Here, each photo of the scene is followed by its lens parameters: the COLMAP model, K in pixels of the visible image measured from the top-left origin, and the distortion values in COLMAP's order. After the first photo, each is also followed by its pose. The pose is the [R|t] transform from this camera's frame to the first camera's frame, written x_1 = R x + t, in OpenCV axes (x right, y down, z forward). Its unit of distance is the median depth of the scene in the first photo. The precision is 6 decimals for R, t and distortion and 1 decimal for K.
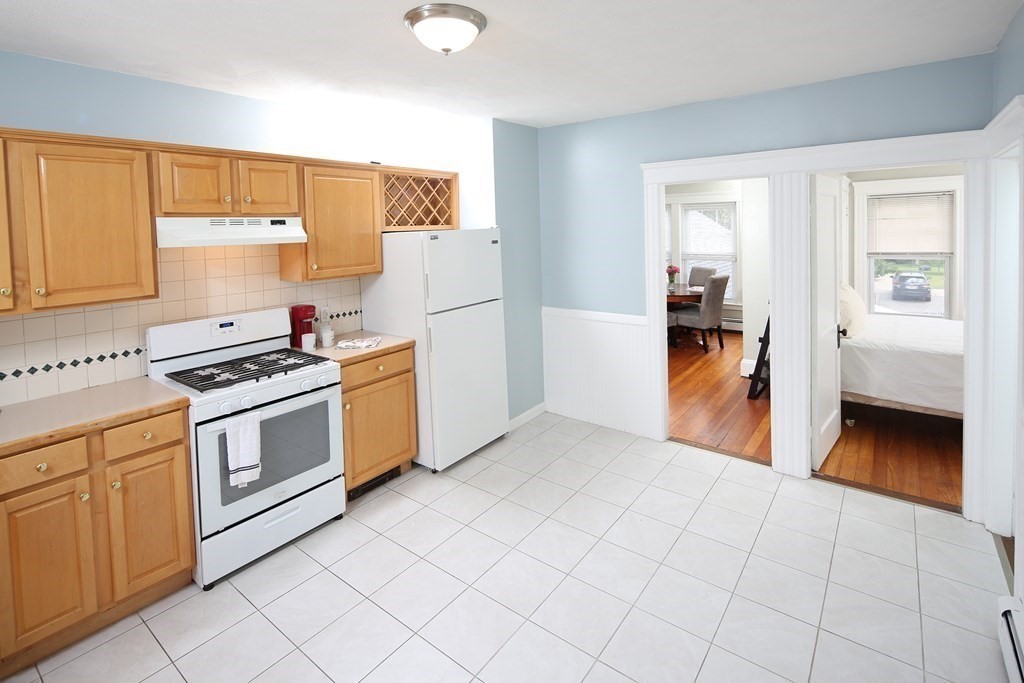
lens RADIAL K [[493.8, 0, 513.4], [0, 493.8, 243.6], [0, 0, 1]] dist [0.003174, -0.003597]
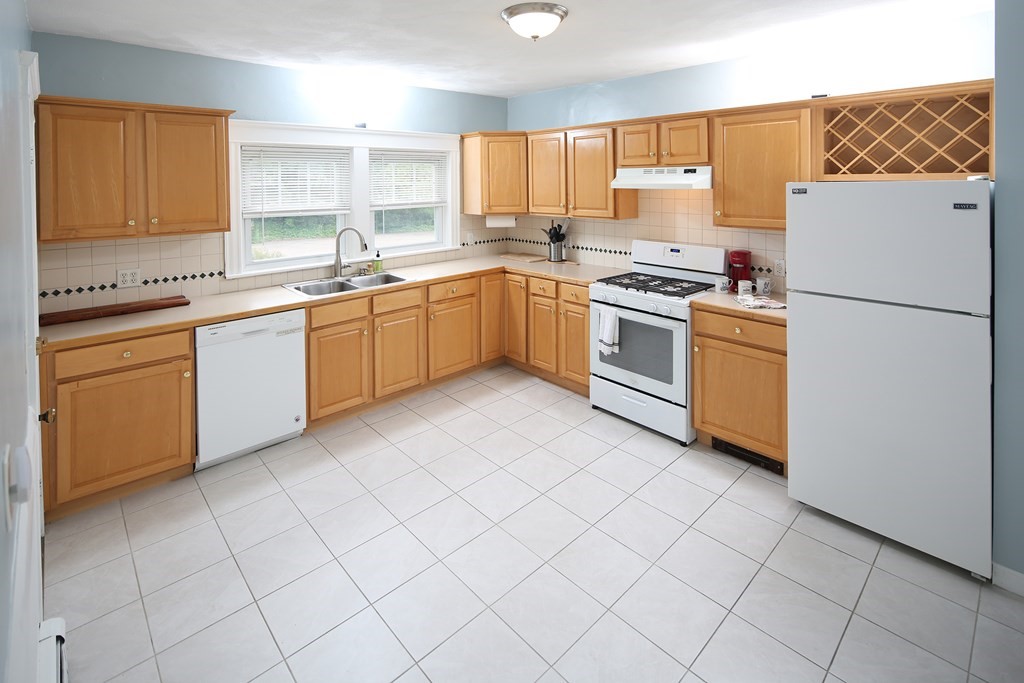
lens RADIAL K [[493.0, 0, 512.3], [0, 493.0, 189.1], [0, 0, 1]] dist [0.004948, -0.004175]
pose [[-0.162924, 0.044509, -0.985634, 0.762938], [-0.023280, 0.998530, 0.048940, -0.049190], [0.986364, 0.030919, -0.161648, 0.802540]]
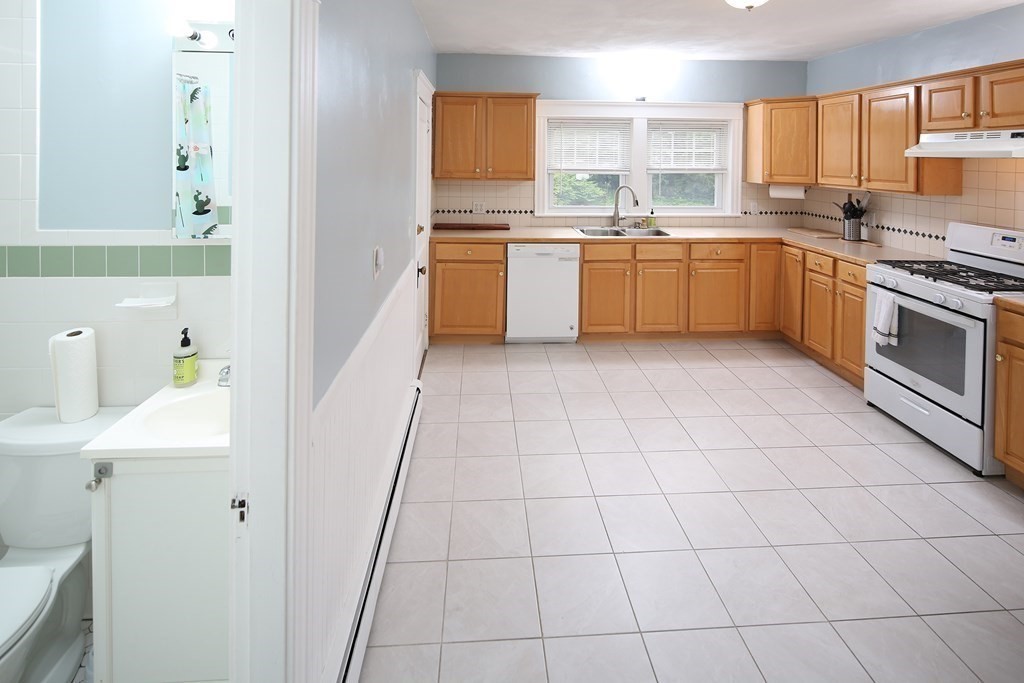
lens RADIAL K [[493.8, 0, 509.7], [0, 493.8, 158.1], [0, 0, 1]] dist [0.003174, -0.003597]
pose [[-0.754514, 0.020908, -0.655951, 0.841721], [-0.016367, 0.998582, 0.050656, -0.032188], [0.656080, 0.048957, -0.753102, 1.105152]]
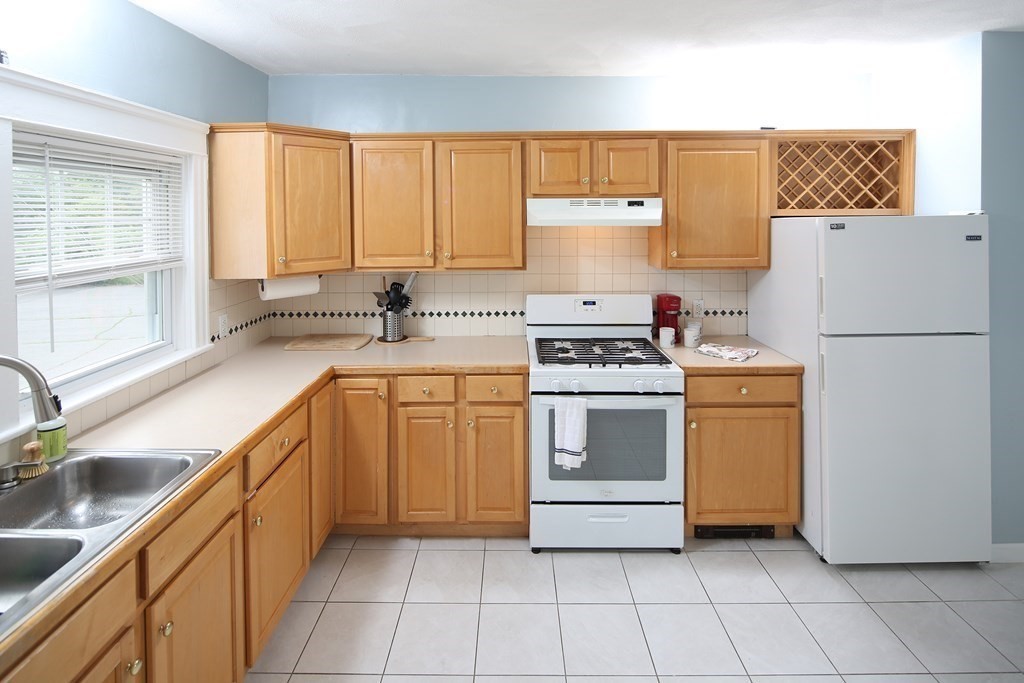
lens RADIAL K [[496.4, 0, 511.2], [0, 496.4, 222.9], [0, 0, 1]] dist [0.002371, -0.002122]
pose [[0.604853, 0.038270, -0.795417, 0.136902], [-0.039432, 0.999059, 0.018083, -0.014308], [0.795361, 0.020427, 0.605792, 0.249446]]
